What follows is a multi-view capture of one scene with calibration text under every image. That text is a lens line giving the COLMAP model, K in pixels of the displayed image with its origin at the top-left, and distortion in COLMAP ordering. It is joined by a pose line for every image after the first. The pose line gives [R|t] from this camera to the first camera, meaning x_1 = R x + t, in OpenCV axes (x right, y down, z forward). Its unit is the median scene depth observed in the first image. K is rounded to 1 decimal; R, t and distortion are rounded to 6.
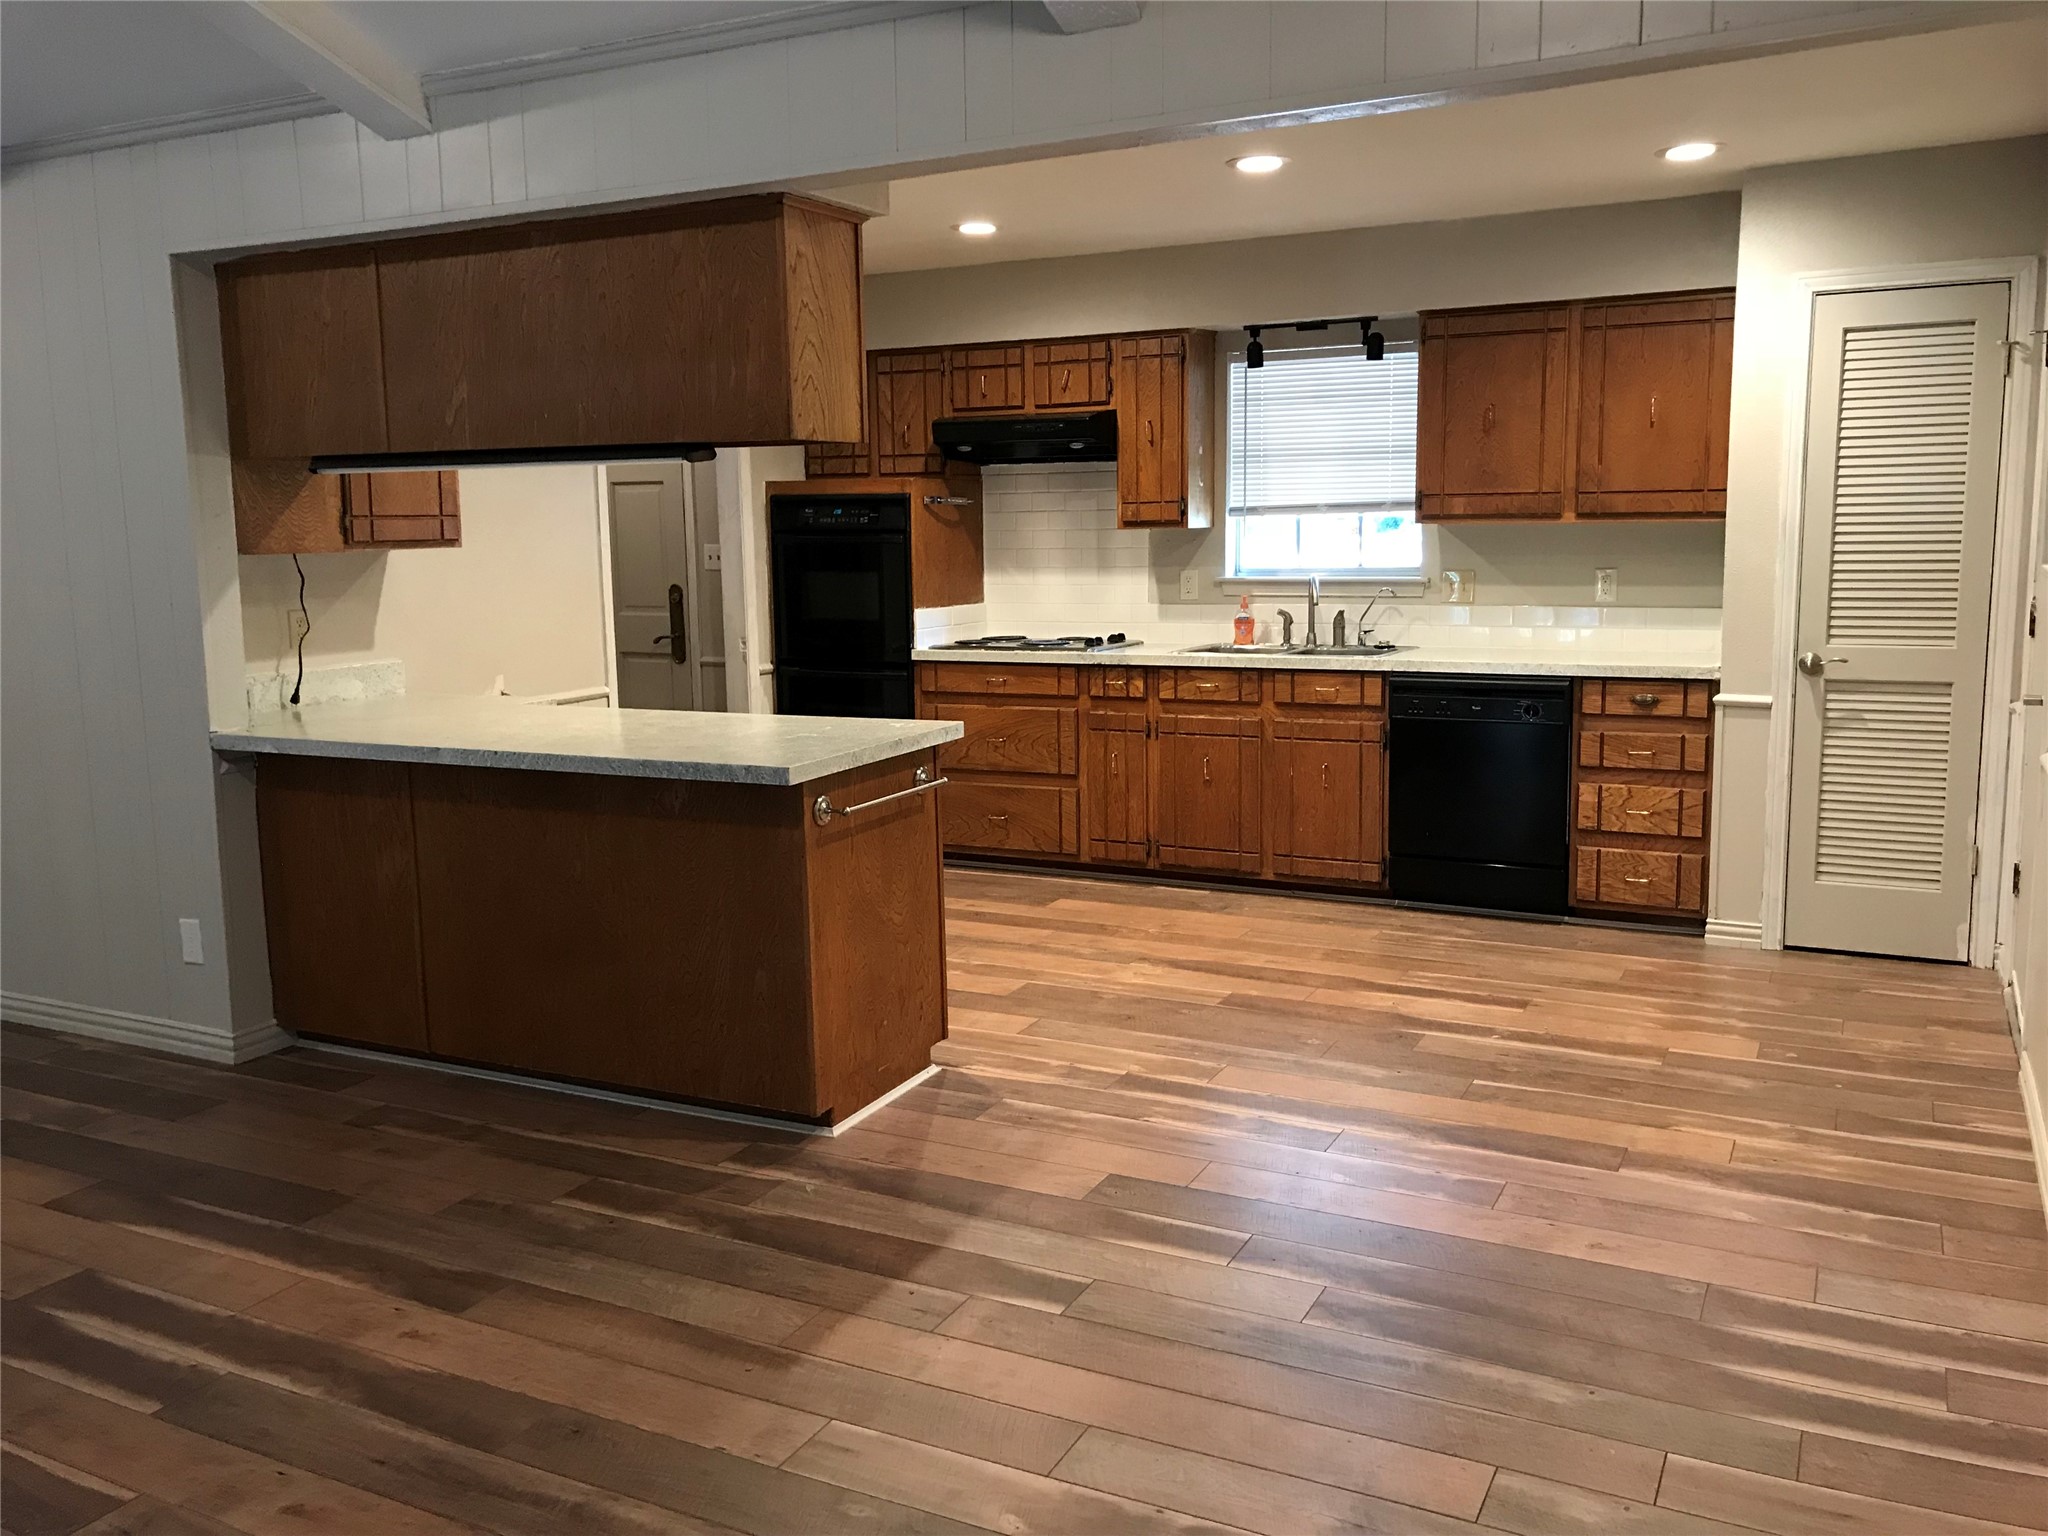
lens RADIAL K [[1716.2, 0, 1024.0], [0, 1716.2, 768.0], [0, 0, 1]] dist [0.043695, -0.001771]
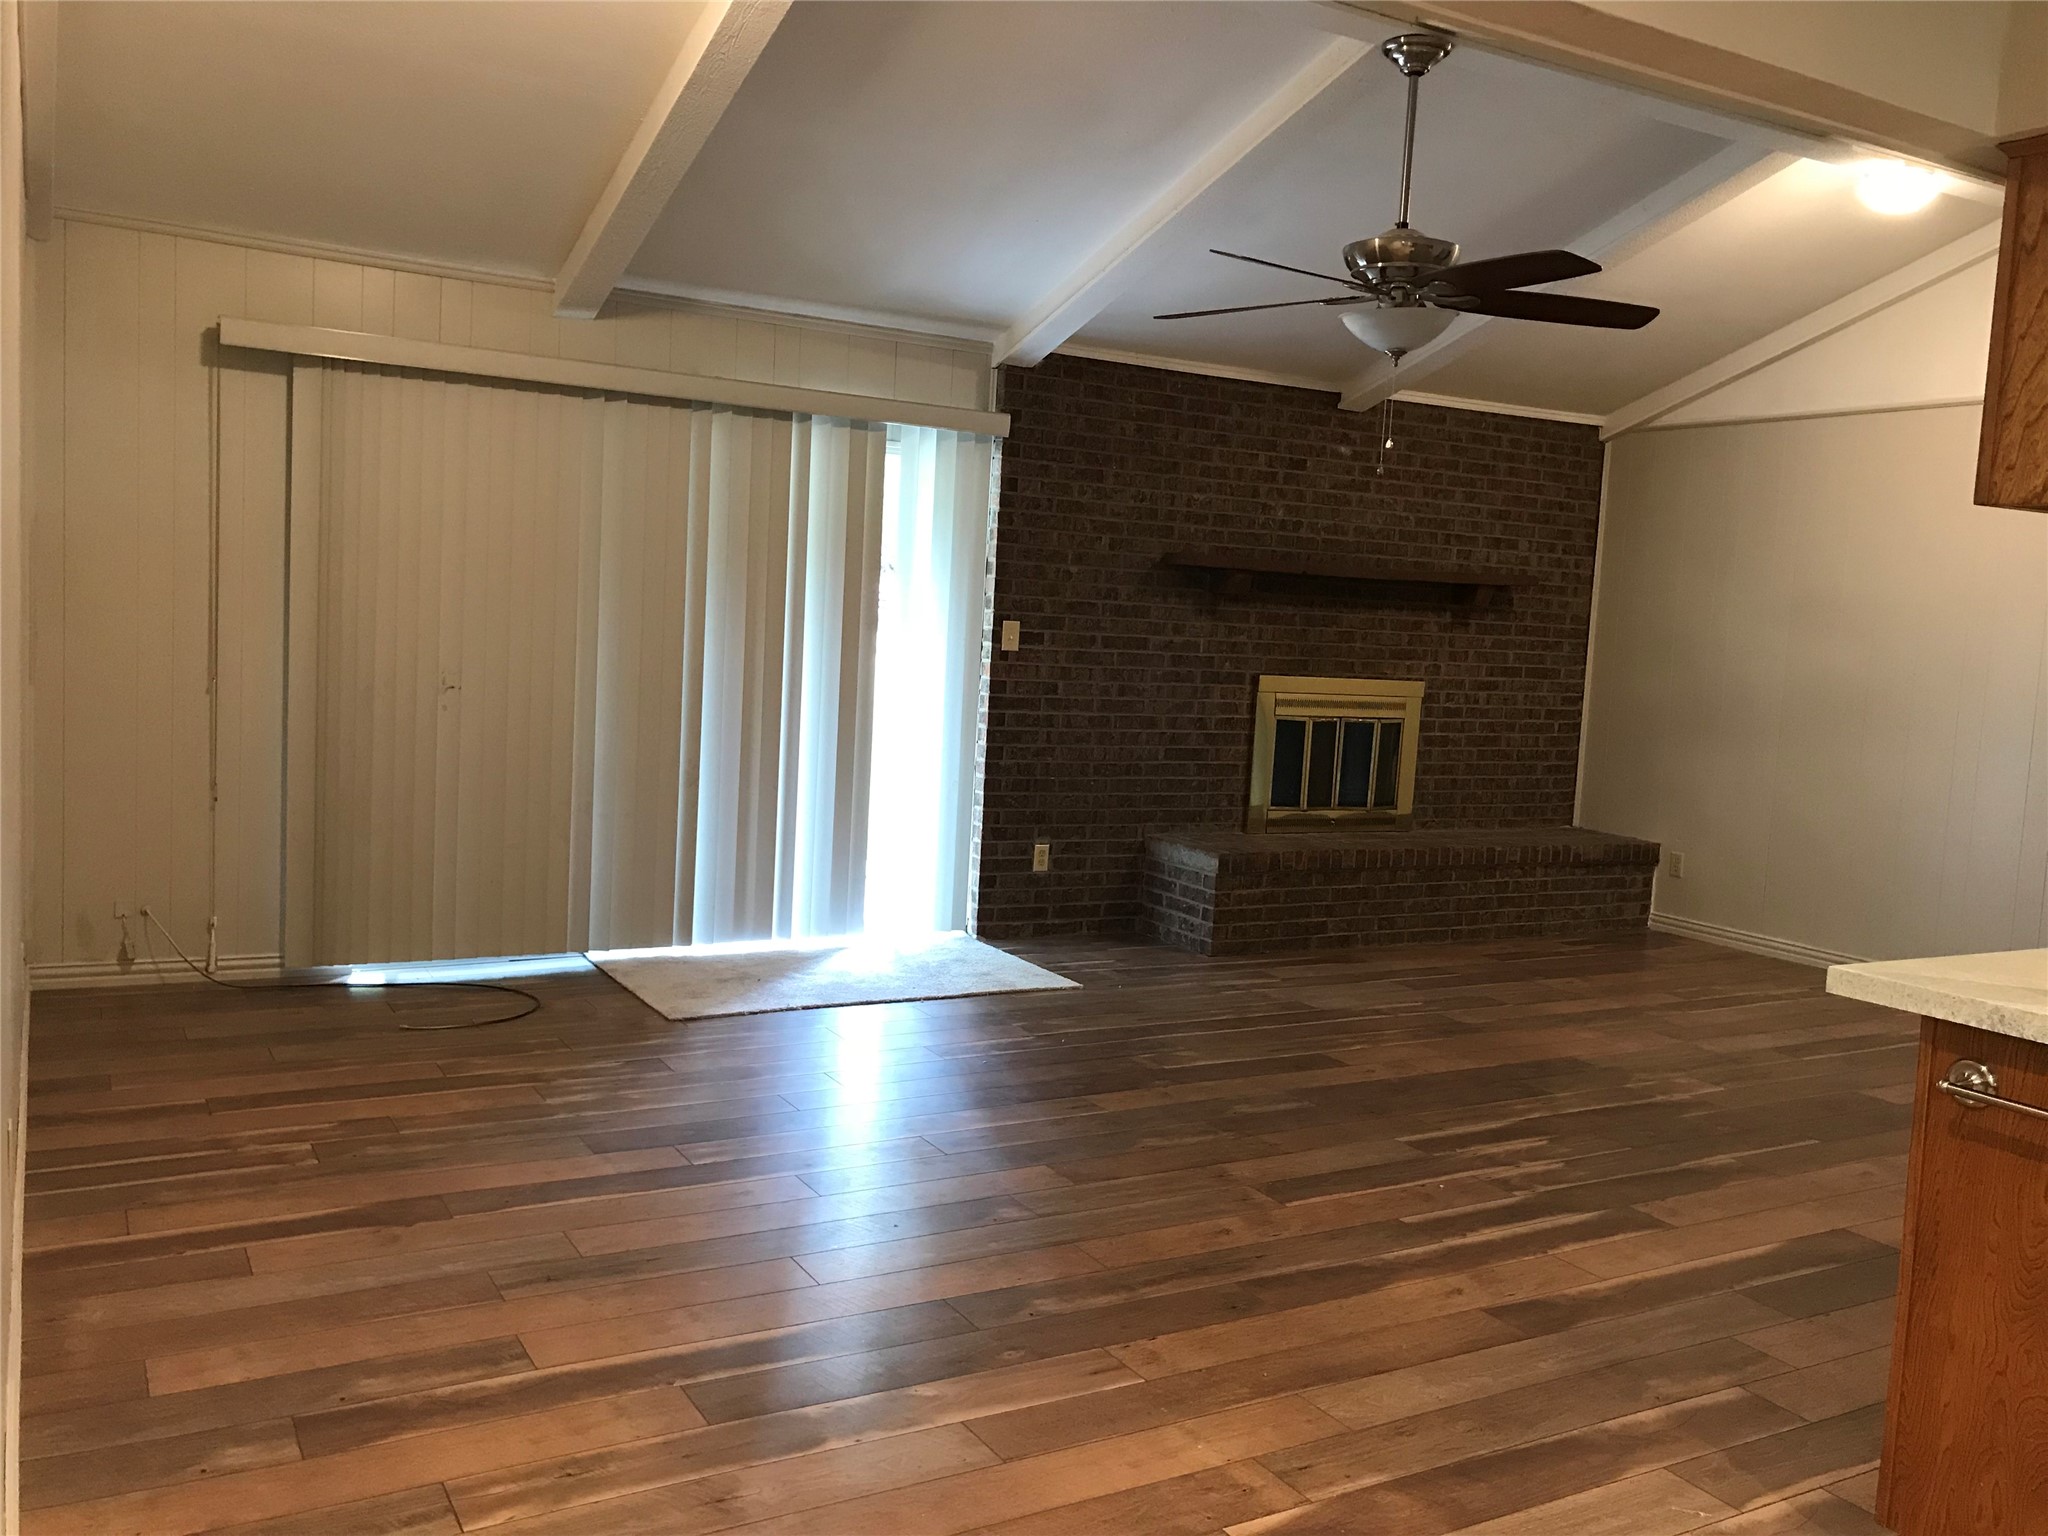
lens RADIAL K [[1671.4, 0, 1030.1], [0, 1671.4, 780.8], [0, 0, 1]] dist [0.041391, -0.001577]
pose [[-0.528673, 0.083487, -0.844710, 0.703904], [-0.174502, 0.963205, 0.204413, -0.184592], [0.830695, 0.255471, -0.494652, 1.164785]]
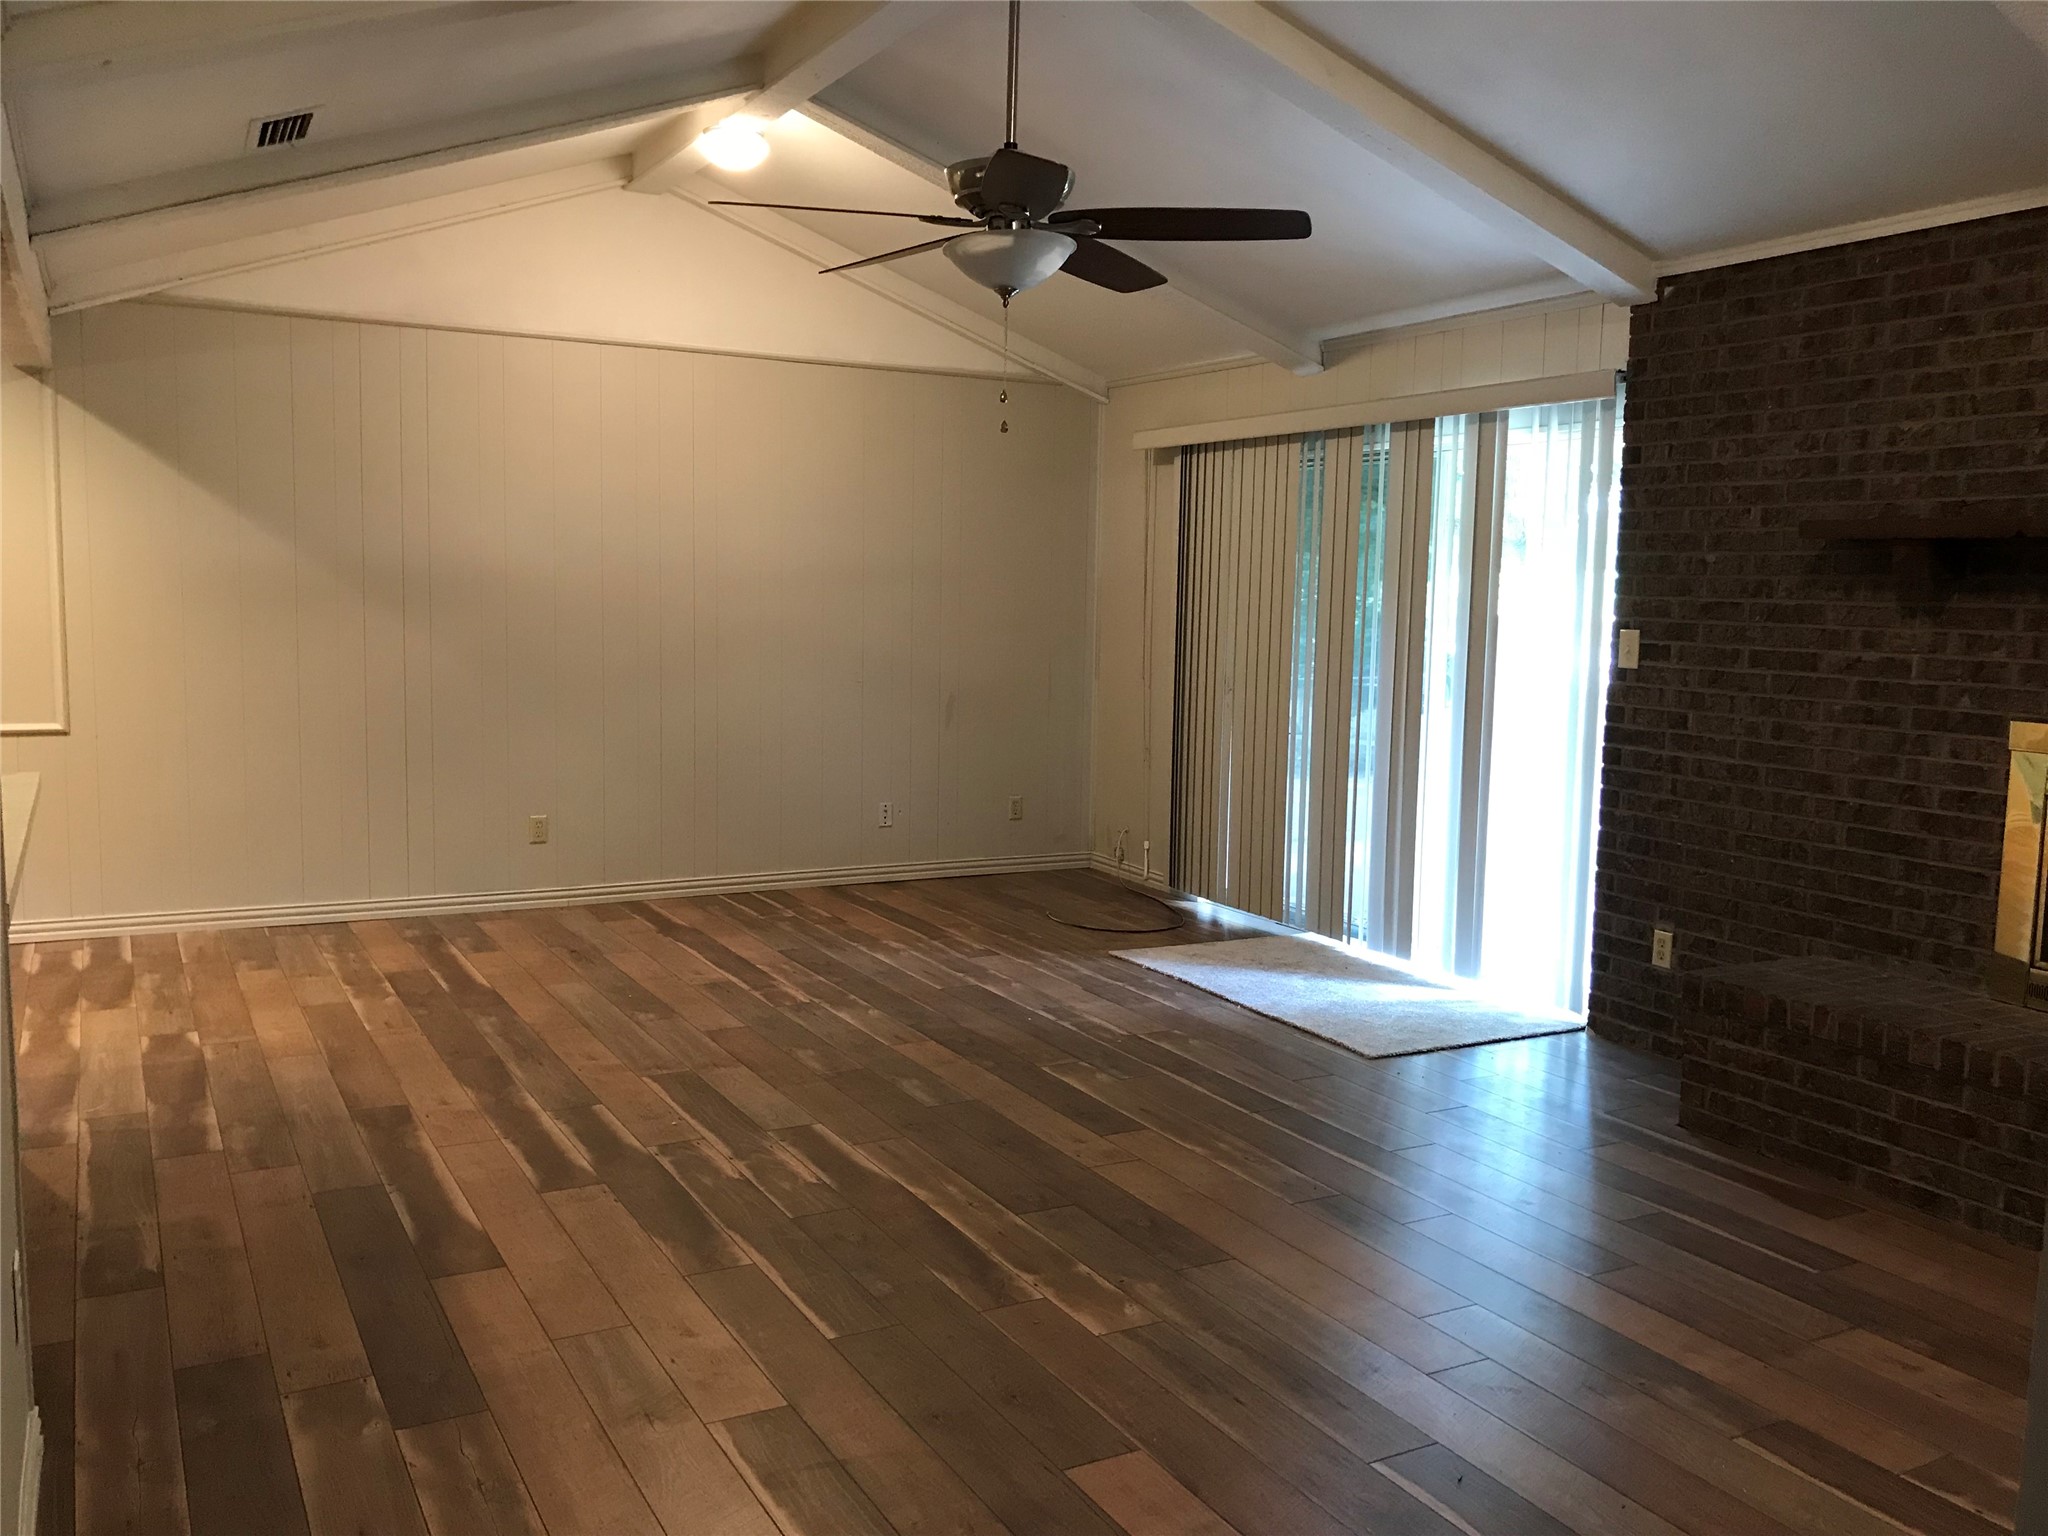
lens RADIAL K [[1693.7, 0, 1024.0], [0, 1693.7, 768.0], [0, 0, 1]] dist [0.038013, -0.060418]
pose [[-0.834249, -0.056876, 0.548447, -1.466997], [0.078036, 0.972475, 0.219551, -0.223175], [-0.545838, 0.225959, -0.806848, 1.736043]]
